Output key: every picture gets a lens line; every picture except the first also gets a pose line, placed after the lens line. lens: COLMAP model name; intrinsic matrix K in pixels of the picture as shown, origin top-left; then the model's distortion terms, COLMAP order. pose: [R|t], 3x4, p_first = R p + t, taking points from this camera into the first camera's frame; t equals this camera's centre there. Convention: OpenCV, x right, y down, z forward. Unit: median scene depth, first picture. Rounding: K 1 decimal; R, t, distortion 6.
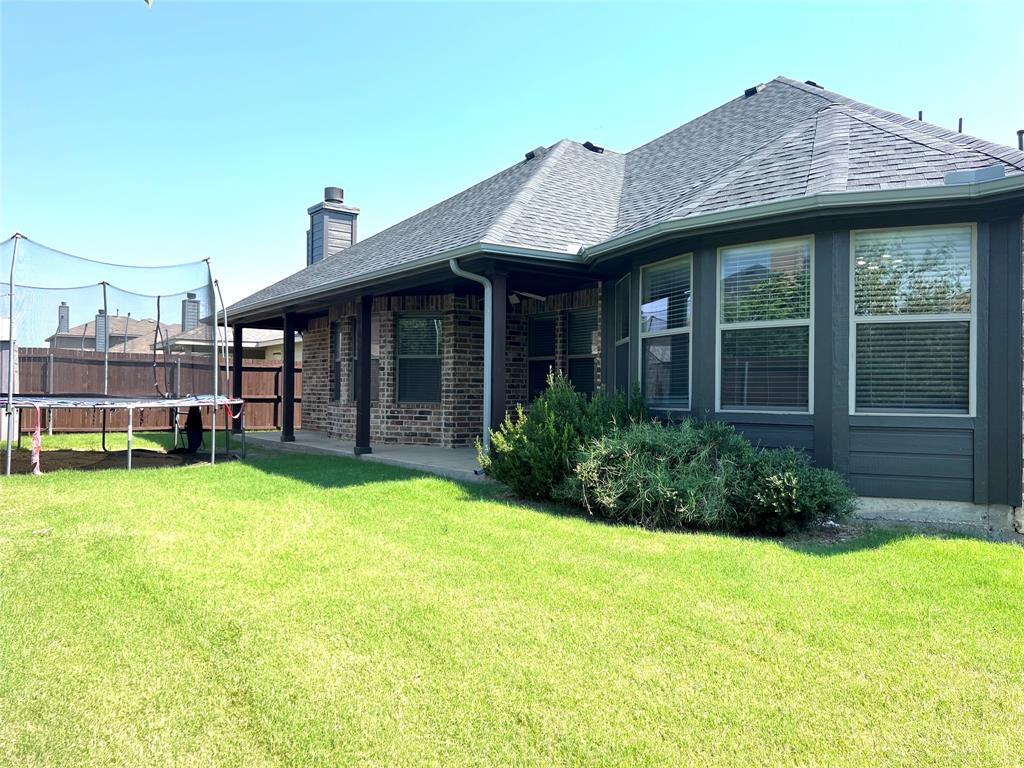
lens RADIAL K [[768.1, 0, 518.2], [0, 768.1, 380.7], [0, 0, 1]] dist [0.062252, -0.066820]
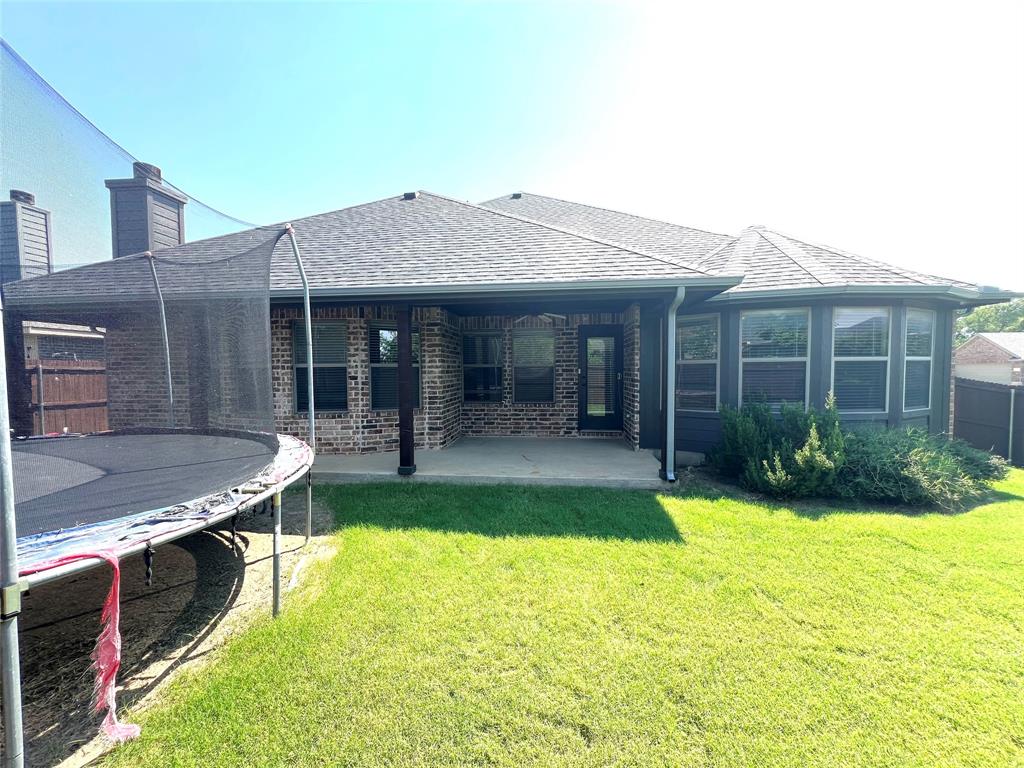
lens RADIAL K [[414.9, 0, 512.0], [0, 414.9, 384.0], [0, 0, 1]] dist [-0.003480, -0.000044]
pose [[0.678277, -0.043306, 0.733529, -0.428004], [0.002156, 0.998375, 0.056948, -0.037481], [-0.734803, -0.037045, 0.677268, 0.504437]]
